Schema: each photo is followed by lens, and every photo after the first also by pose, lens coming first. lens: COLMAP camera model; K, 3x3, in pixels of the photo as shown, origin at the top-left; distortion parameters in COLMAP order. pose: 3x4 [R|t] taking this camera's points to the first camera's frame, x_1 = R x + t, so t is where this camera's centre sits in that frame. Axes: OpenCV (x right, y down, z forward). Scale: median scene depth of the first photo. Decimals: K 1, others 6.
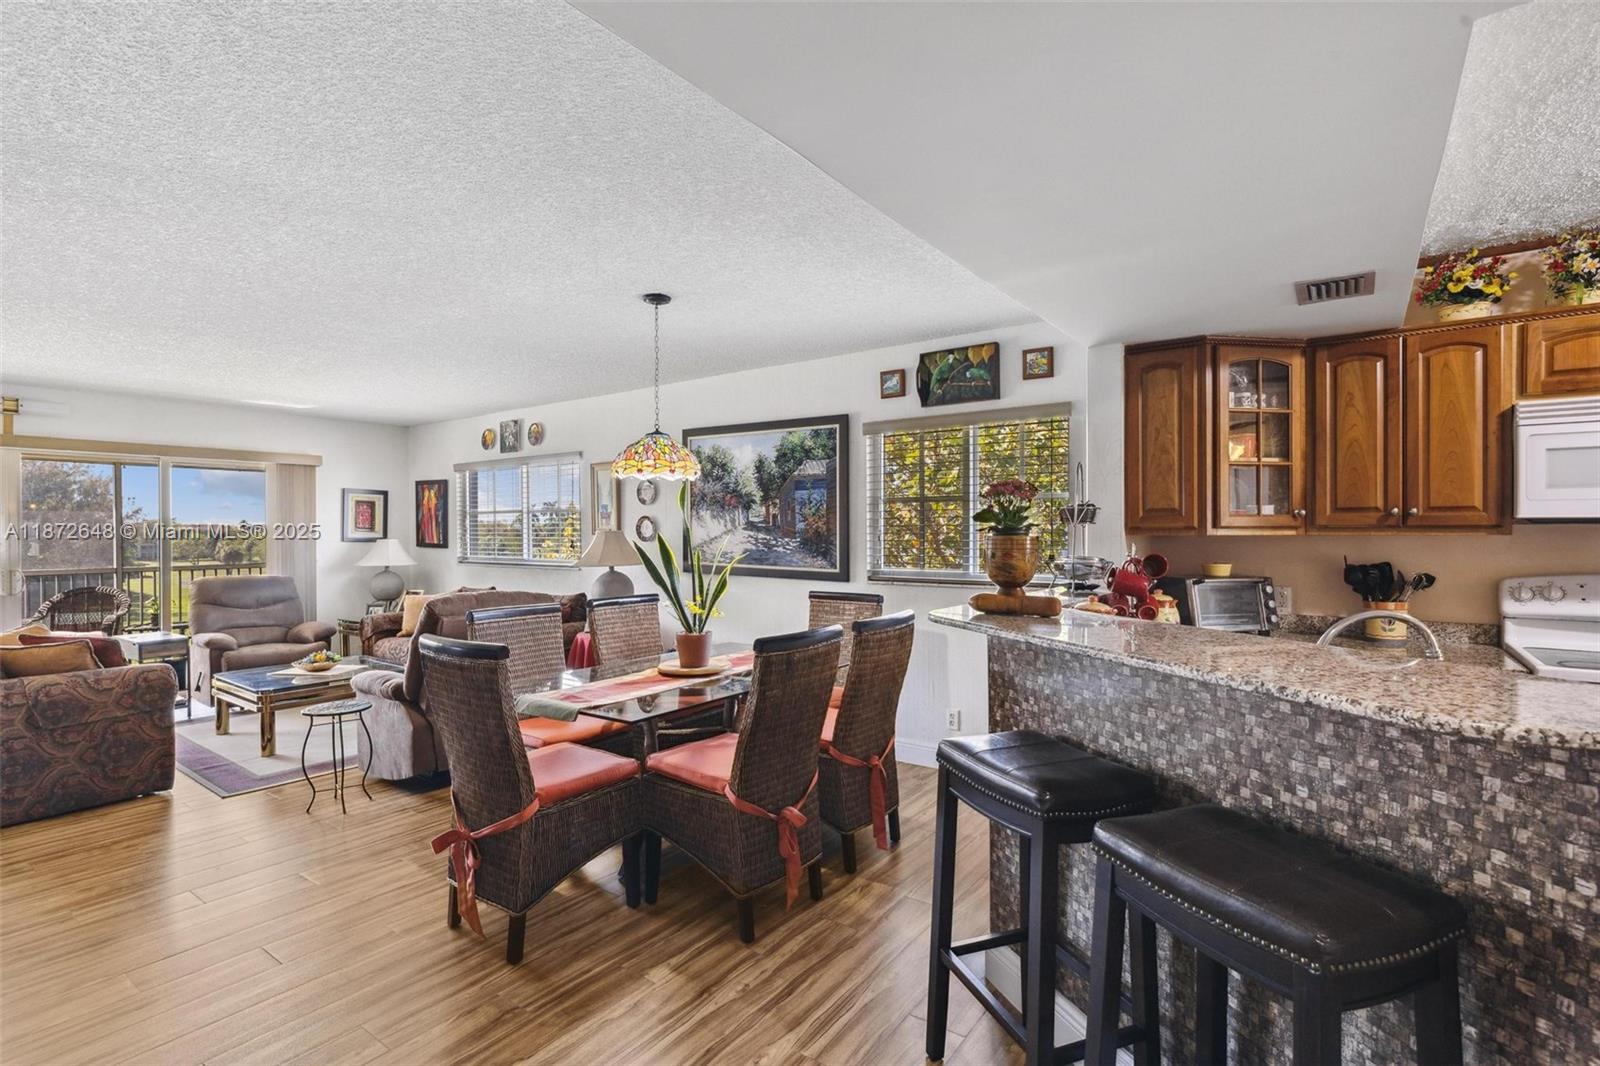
lens RADIAL K [[755.0, 0, 792.7], [0, 755.0, 536.3], [0, 0, 1]] dist [-0.017132, 0.005991]
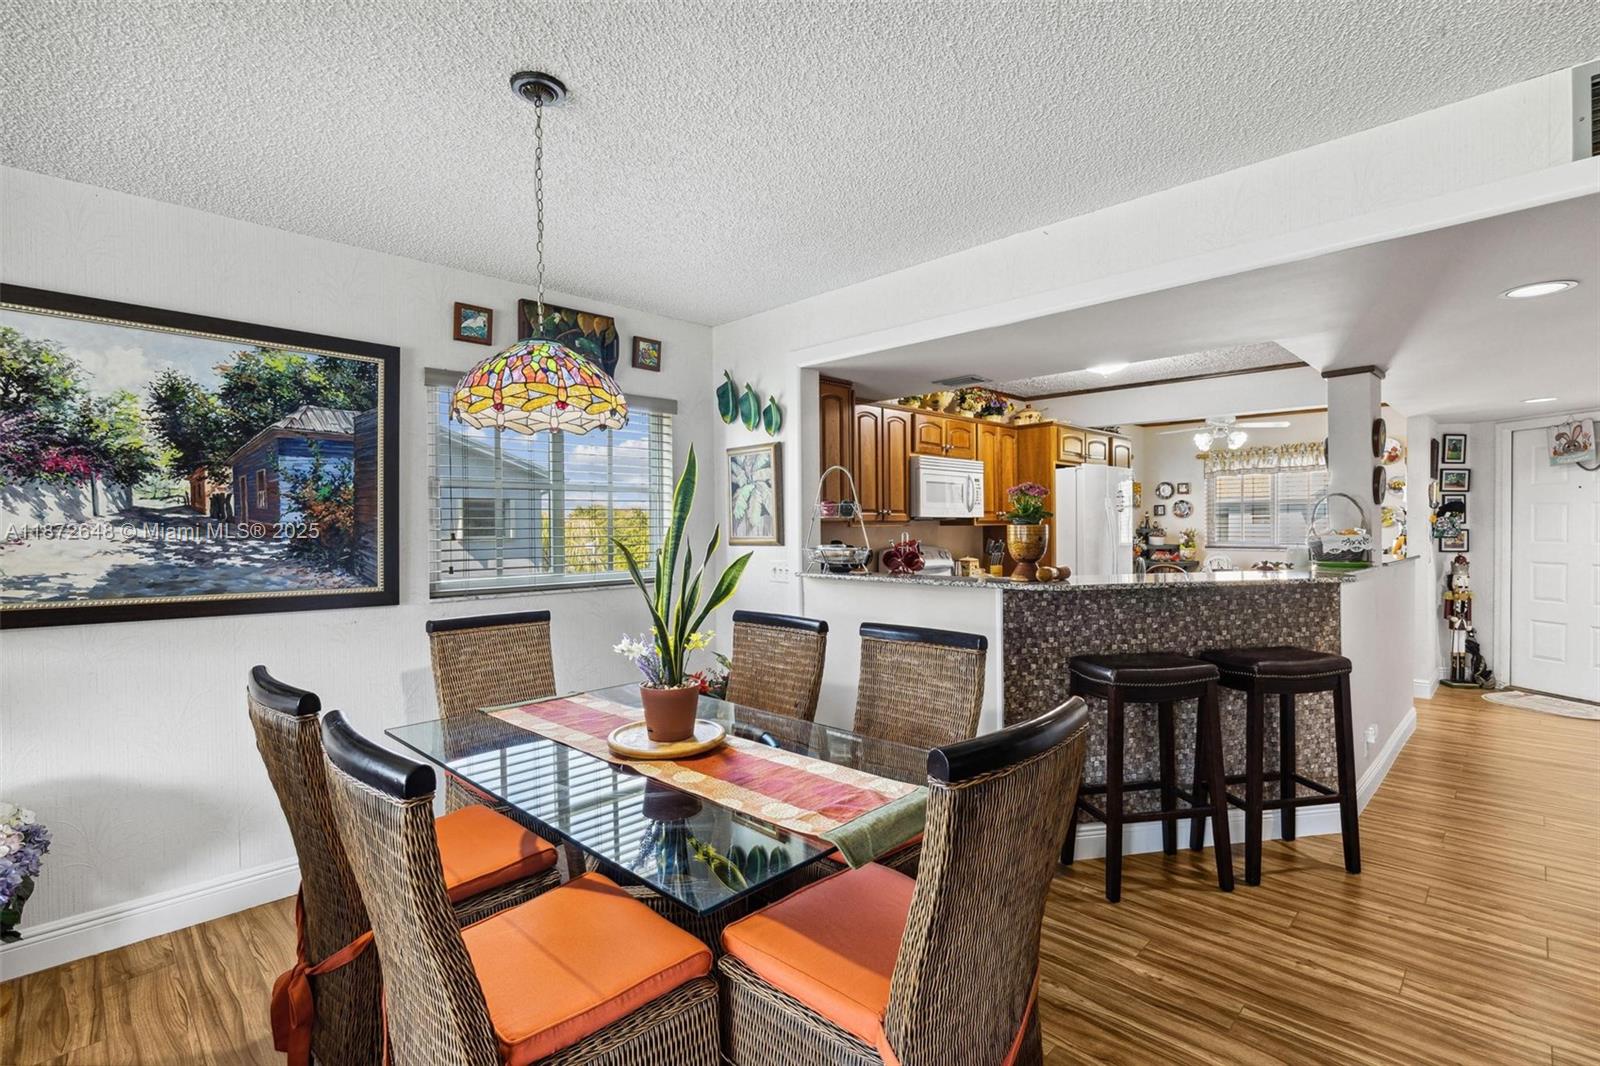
lens RADIAL K [[755.0, 0, 792.7], [0, 755.0, 536.3], [0, 0, 1]] dist [-0.017132, 0.005991]
pose [[0.147930, -0.011782, 0.988928, -0.776420], [0.014974, 0.999841, 0.009672, 0.000398], [-0.988885, 0.013377, 0.148083, 0.845790]]
